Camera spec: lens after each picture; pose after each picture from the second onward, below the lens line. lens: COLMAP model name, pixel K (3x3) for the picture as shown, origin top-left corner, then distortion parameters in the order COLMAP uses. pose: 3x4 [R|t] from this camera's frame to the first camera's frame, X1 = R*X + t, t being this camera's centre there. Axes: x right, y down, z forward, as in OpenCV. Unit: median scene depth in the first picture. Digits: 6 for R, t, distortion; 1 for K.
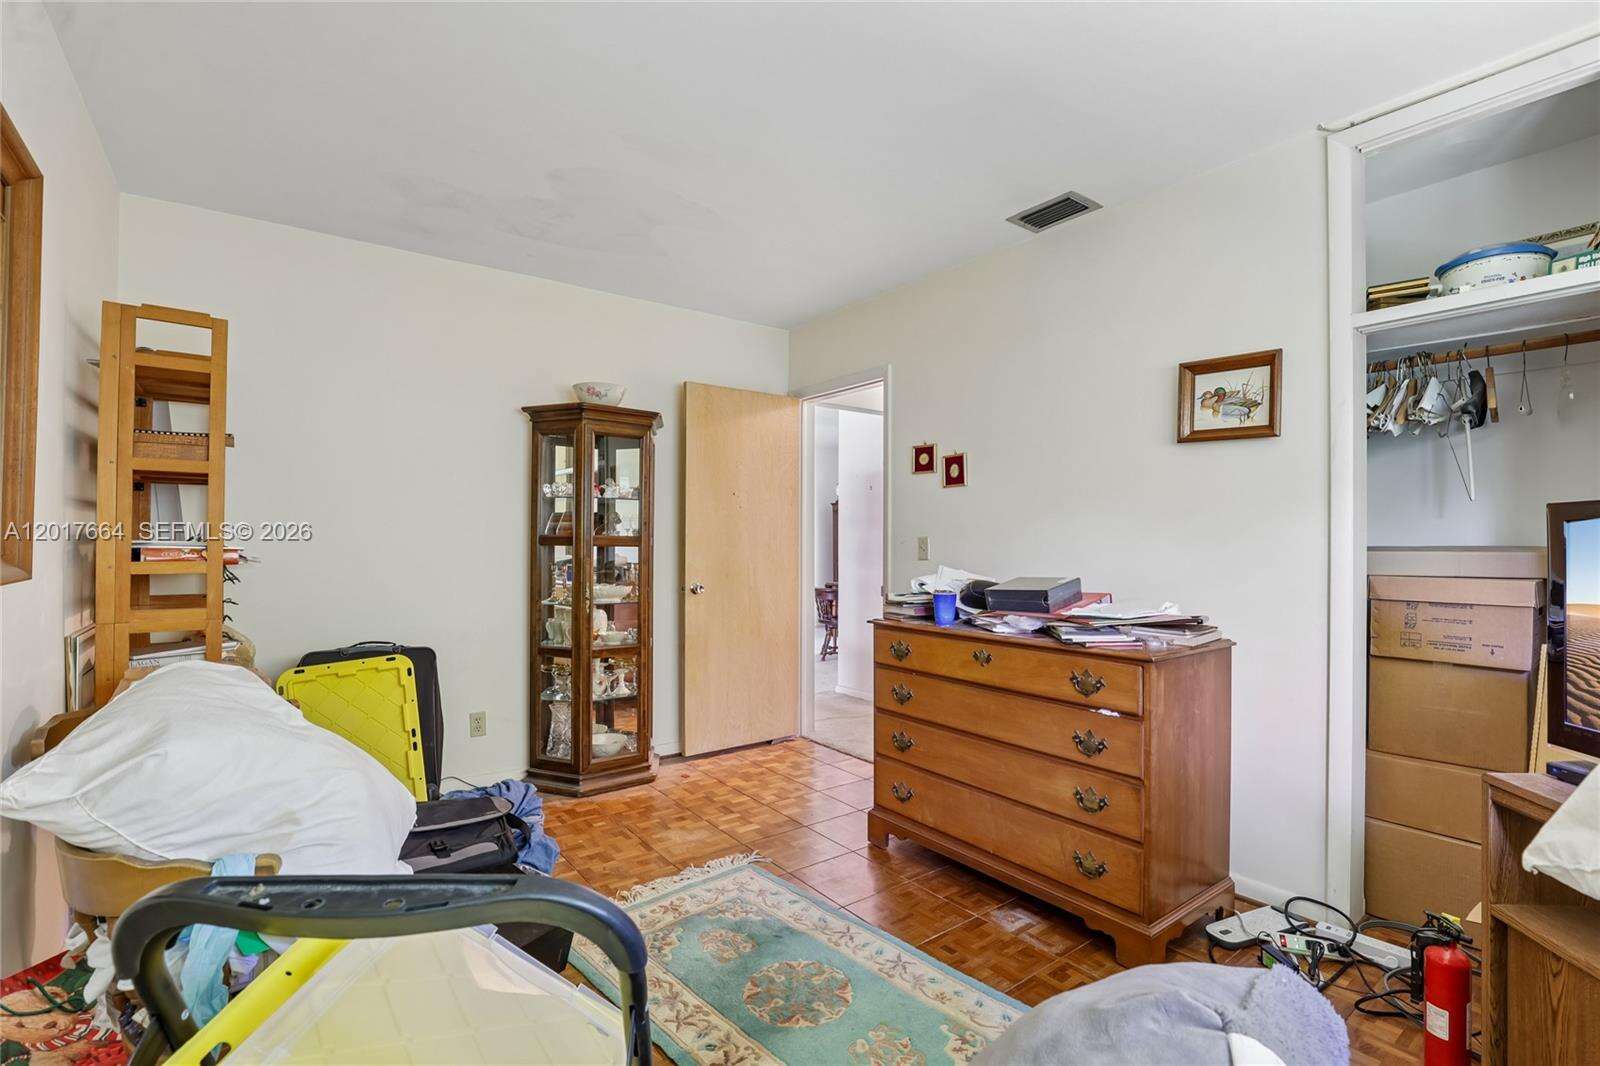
lens RADIAL K [[734.8, 0, 799.7], [0, 734.8, 534.0], [0, 0, 1]] dist [-0.026290, 0.002844]
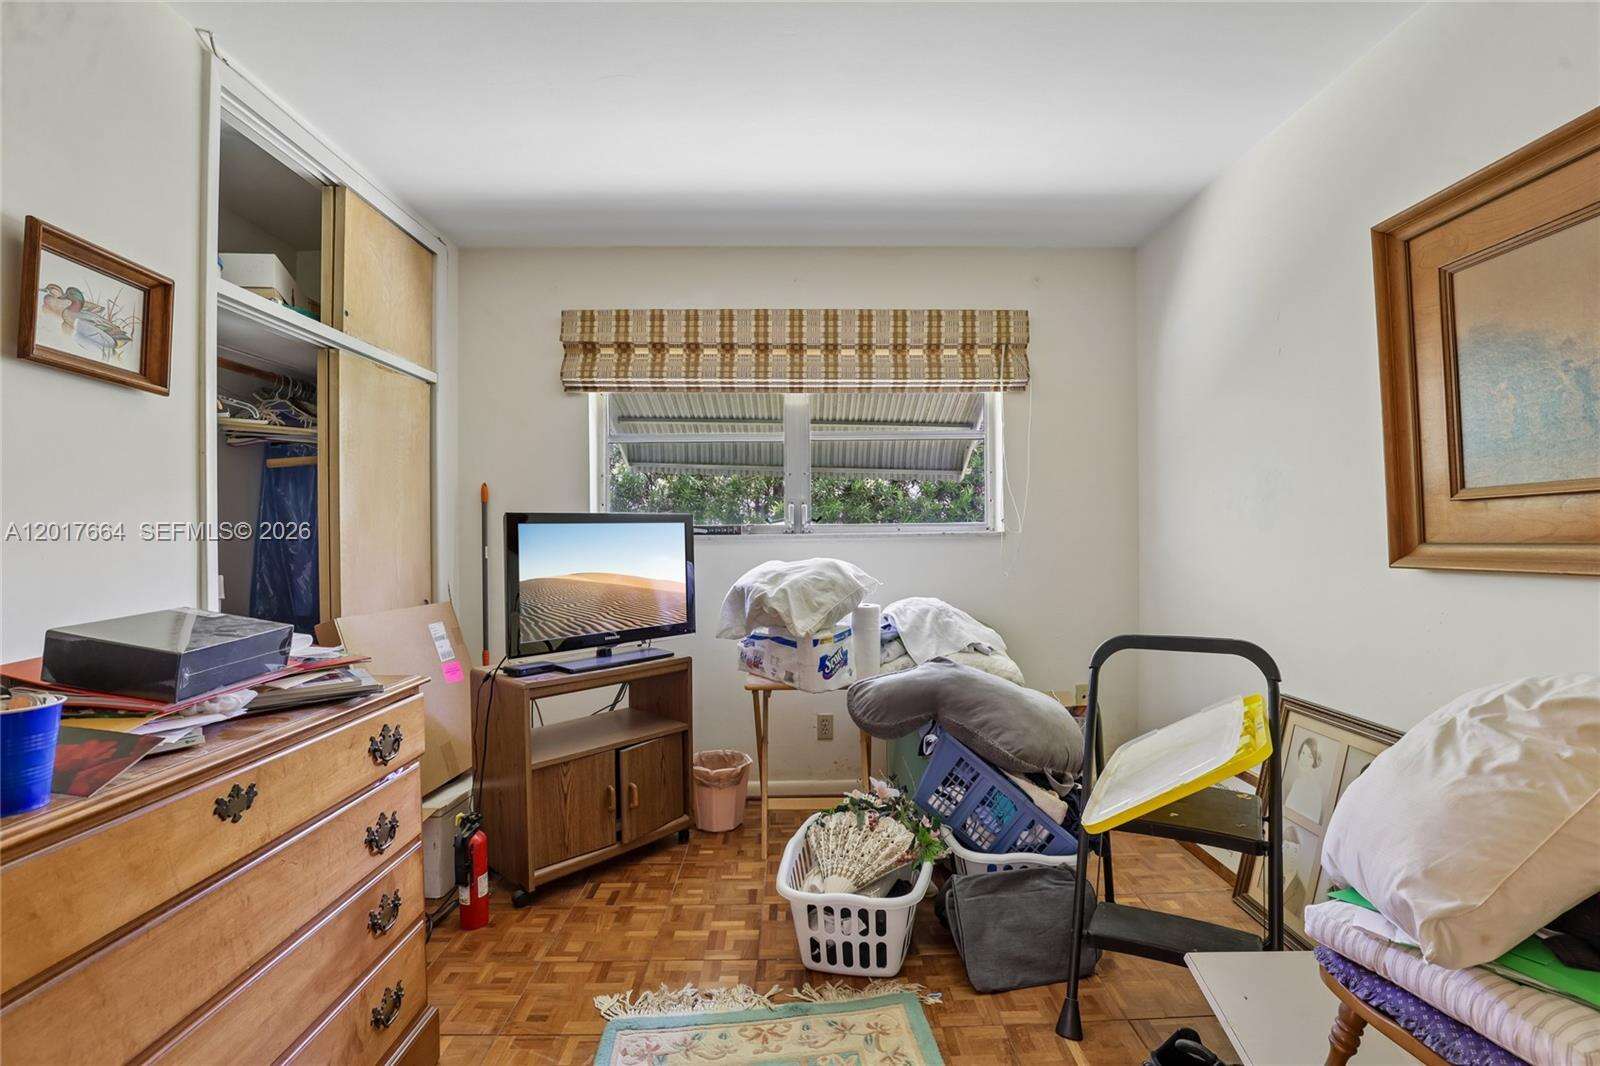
lens RADIAL K [[734.8, 0, 800.4], [0, 734.8, 529.9], [0, 0, 1]] dist [-0.026290, 0.002844]
pose [[-0.803476, 0.008470, 0.595277, -0.285383], [-0.000353, 0.999892, -0.014704, 0.012313], [-0.595338, -0.012024, -0.803386, 1.163343]]
